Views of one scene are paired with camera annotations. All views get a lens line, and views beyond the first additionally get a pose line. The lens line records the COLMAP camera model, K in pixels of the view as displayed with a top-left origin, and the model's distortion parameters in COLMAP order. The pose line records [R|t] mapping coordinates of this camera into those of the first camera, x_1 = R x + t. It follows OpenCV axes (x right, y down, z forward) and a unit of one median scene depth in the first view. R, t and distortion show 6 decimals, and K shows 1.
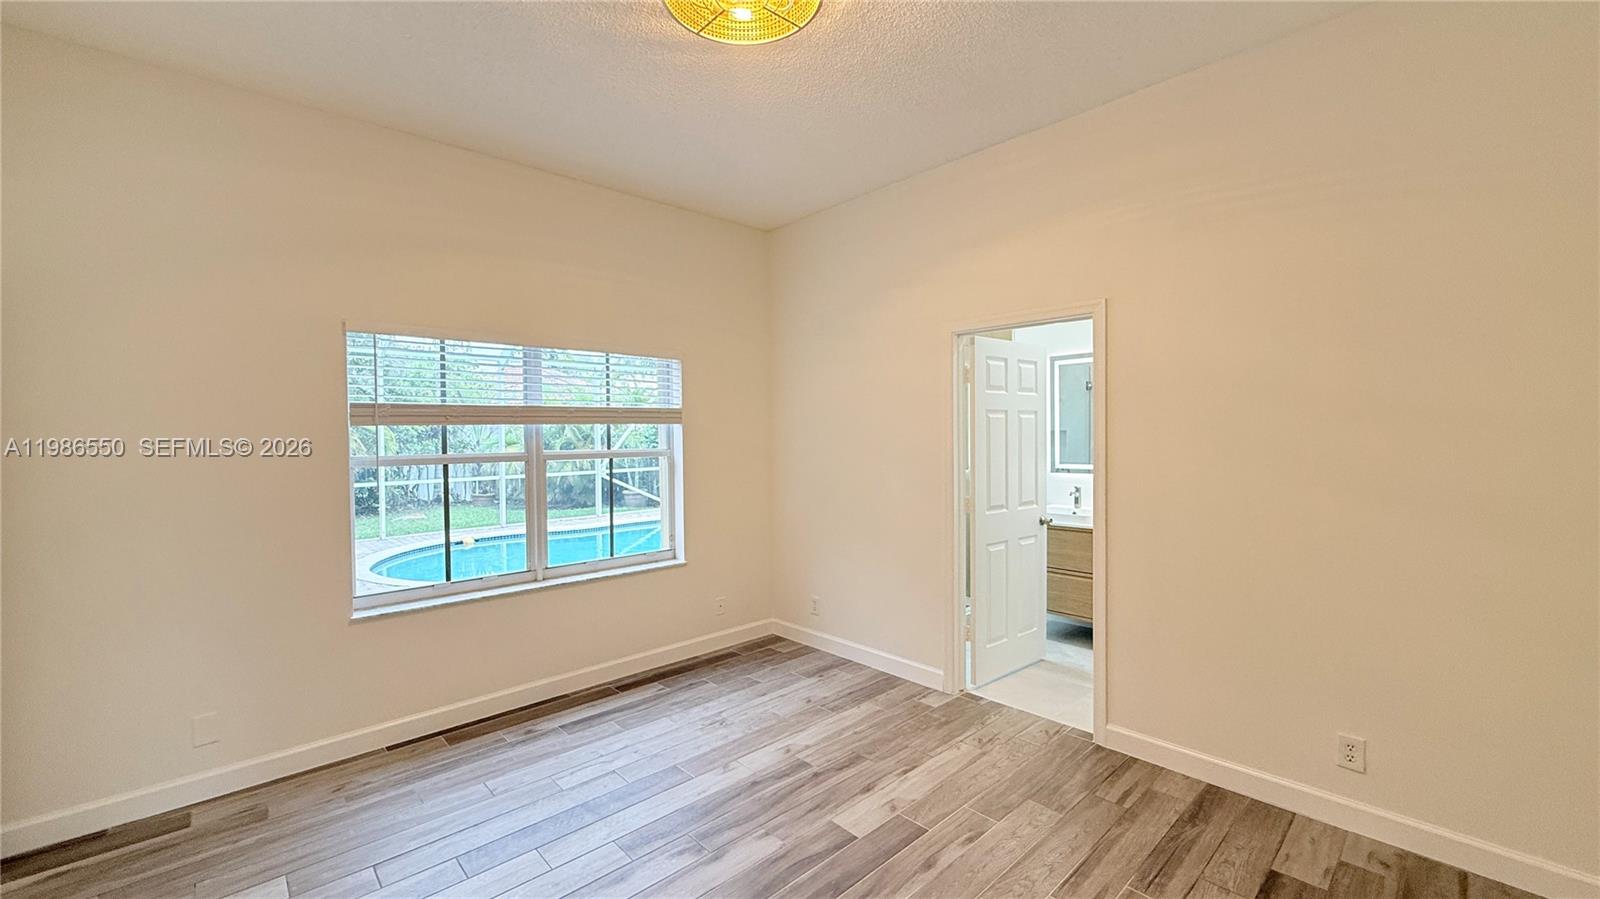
lens RADIAL K [[638.8, 0, 795.0], [0, 638.8, 450.4], [0, 0, 1]] dist [0.003005, 0.000025]
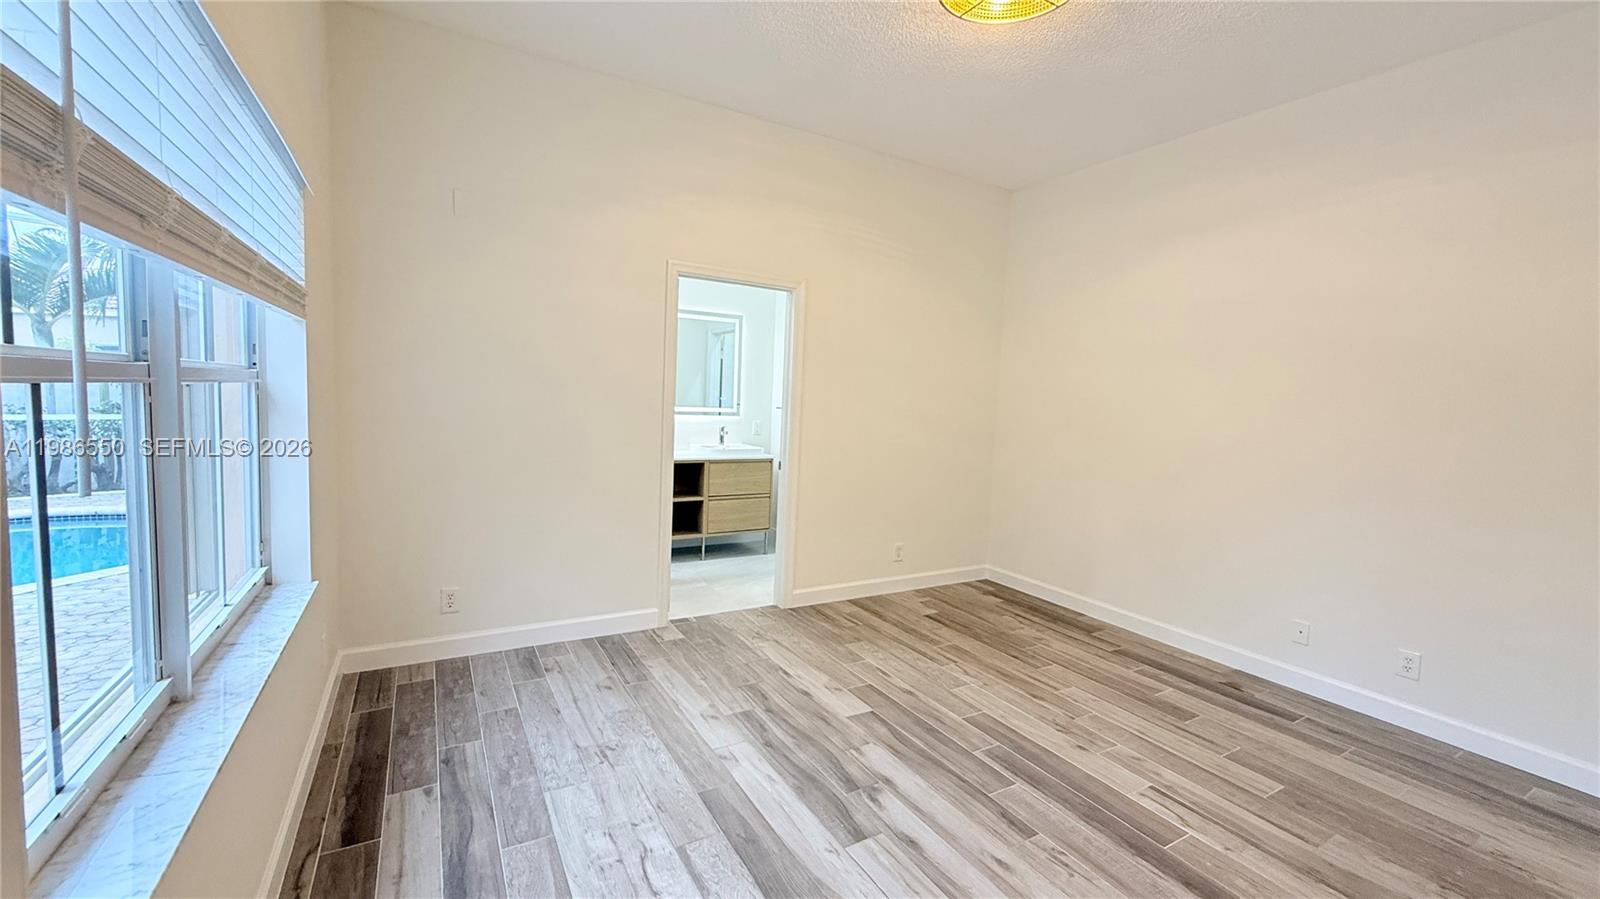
lens RADIAL K [[638.8, 0, 803.0], [0, 638.8, 449.2], [0, 0, 1]] dist [0.003005, 0.000025]
pose [[0.212985, -0.058072, 0.975328, -0.787020], [-0.020284, 0.997754, 0.063837, 0.031176], [-0.976845, -0.033380, 0.211329, 0.654671]]
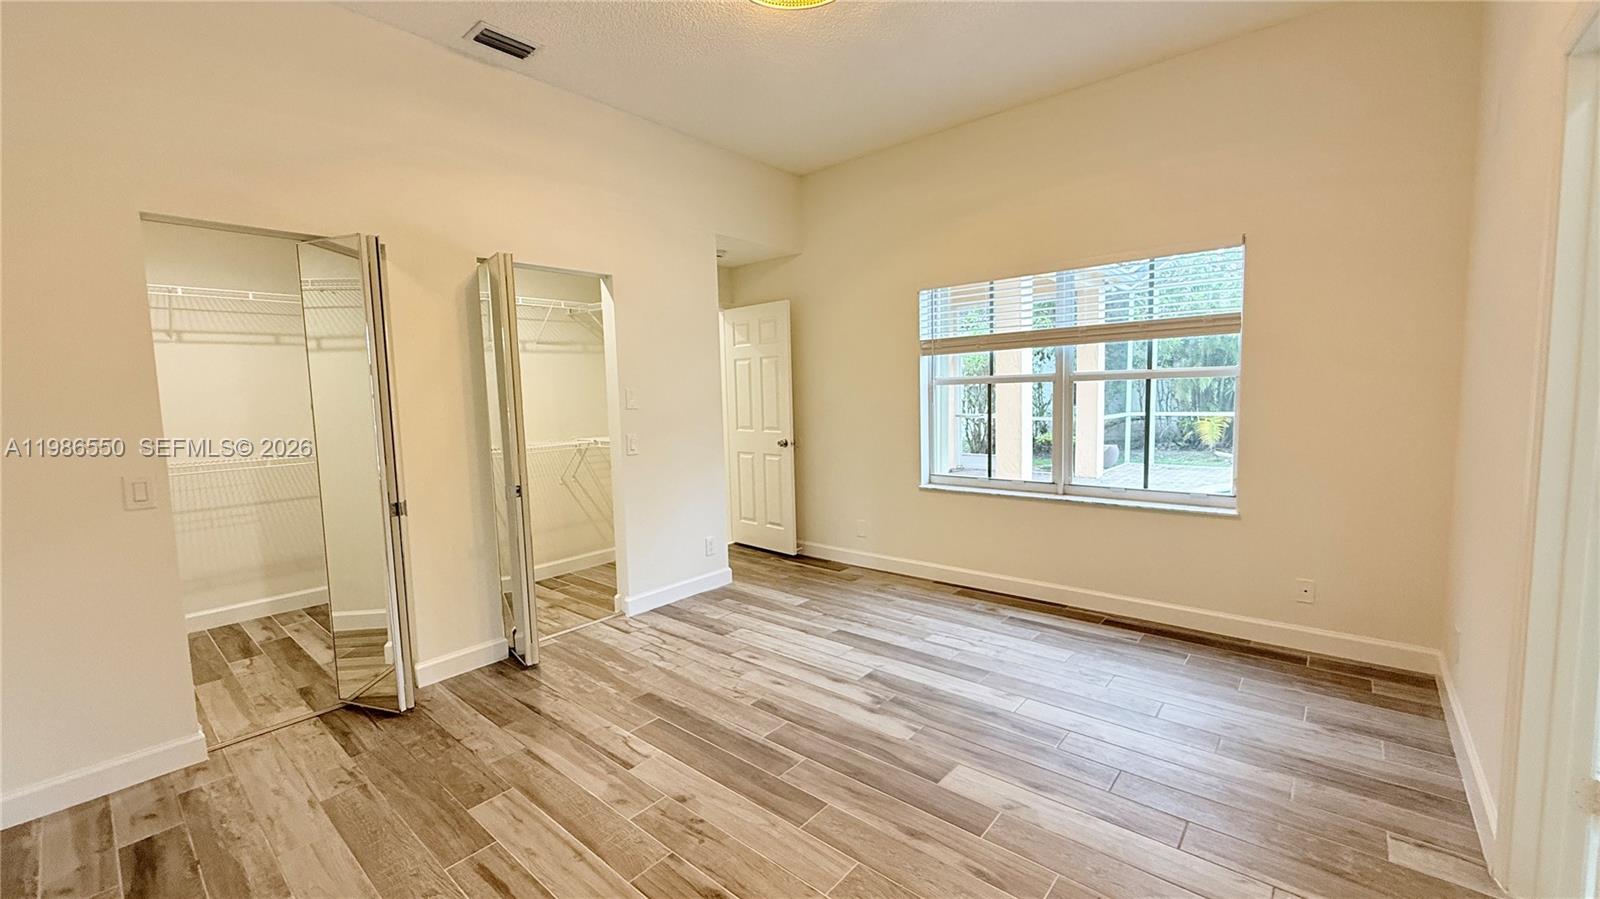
lens RADIAL K [[638.8, 0, 799.7], [0, 638.8, 449.1], [0, 0, 1]] dist [0.003005, 0.000025]
pose [[0.112670, 0.096122, -0.988972, 0.689072], [0.001623, 0.995291, 0.096921, 0.029248], [0.993631, -0.012525, 0.111983, 0.519678]]
